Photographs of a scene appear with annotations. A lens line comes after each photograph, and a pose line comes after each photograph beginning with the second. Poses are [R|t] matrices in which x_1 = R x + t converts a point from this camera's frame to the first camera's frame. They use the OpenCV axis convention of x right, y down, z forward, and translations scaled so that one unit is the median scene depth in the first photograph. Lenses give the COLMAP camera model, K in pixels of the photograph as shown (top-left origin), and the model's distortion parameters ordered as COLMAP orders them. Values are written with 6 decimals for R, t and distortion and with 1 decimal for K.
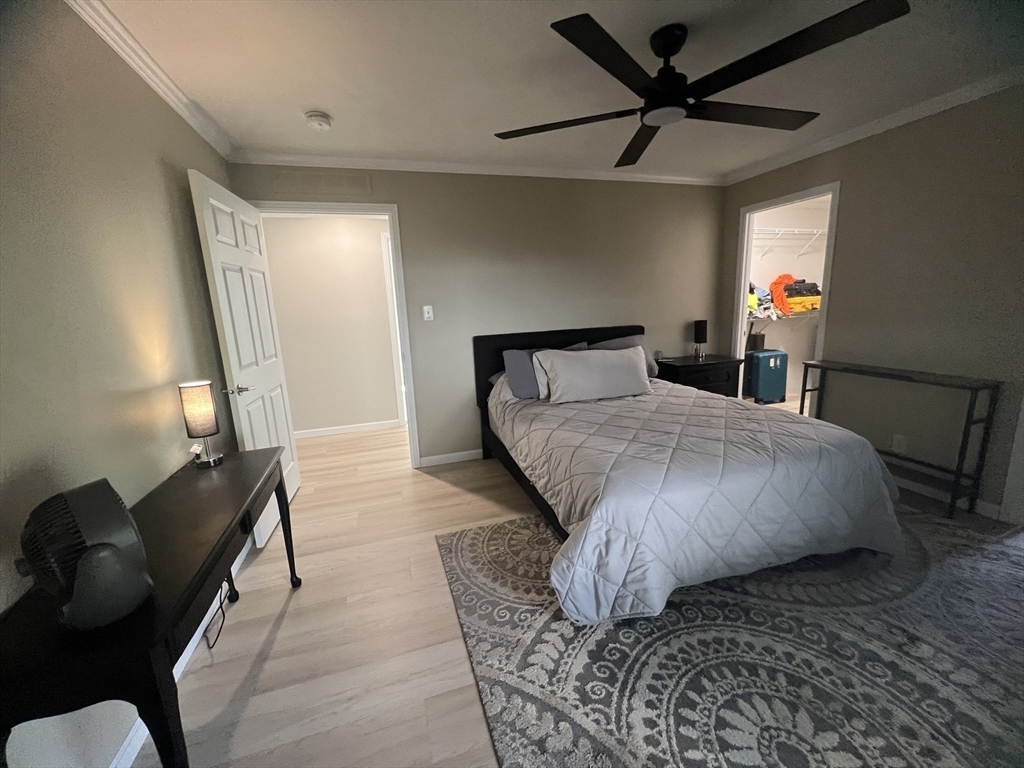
lens RADIAL K [[408.1, 0, 509.7], [0, 408.1, 382.6], [0, 0, 1]] dist [0.002735, -0.000116]
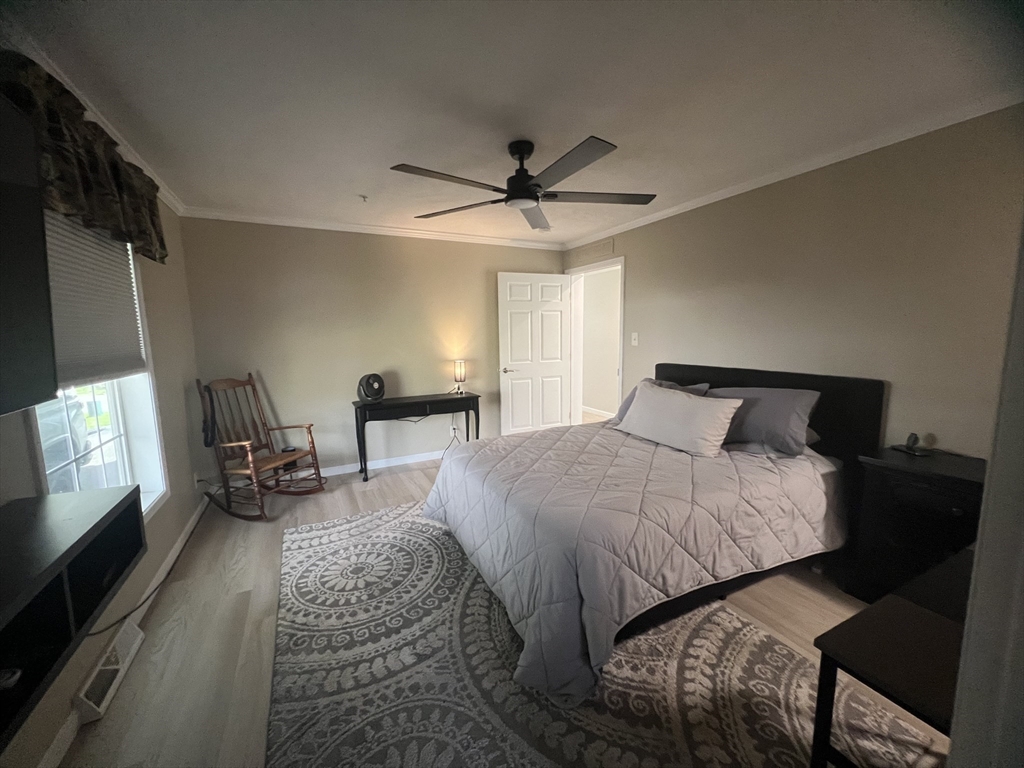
lens RADIAL K [[408.1, 0, 512.7], [0, 408.1, 384.4], [0, 0, 1]] dist [0.002735, -0.000116]
pose [[0.166371, 0.165552, -0.972066, 2.213539], [-0.186009, 0.973376, 0.133939, -0.319029], [0.968360, 0.158529, 0.192736, 1.024755]]
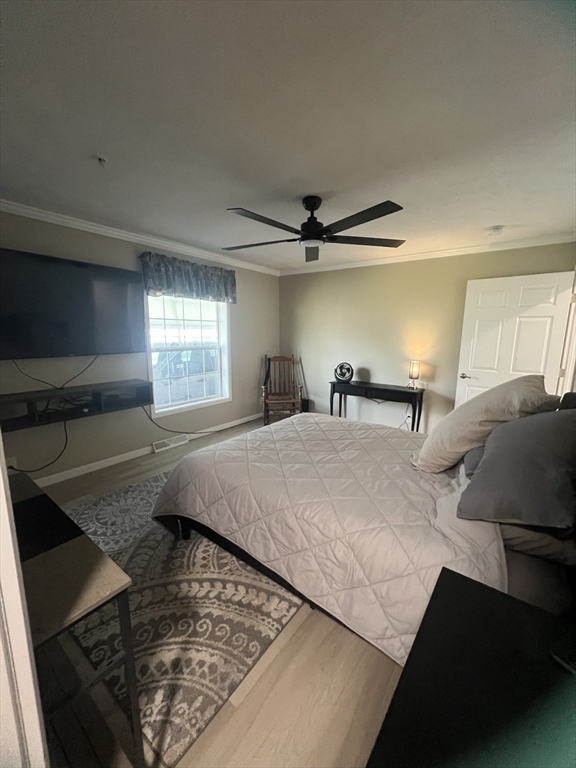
lens RADIAL K [[309.5, 0, 290.1], [0, 309.5, 383.9], [0, 0, 1]] dist [0.000562, 0.000102]
pose [[-0.810965, 0.127860, -0.570953, 1.631094], [-0.095624, 0.933746, 0.344927, -0.682620], [0.577227, 0.334320, -0.745009, 2.751143]]
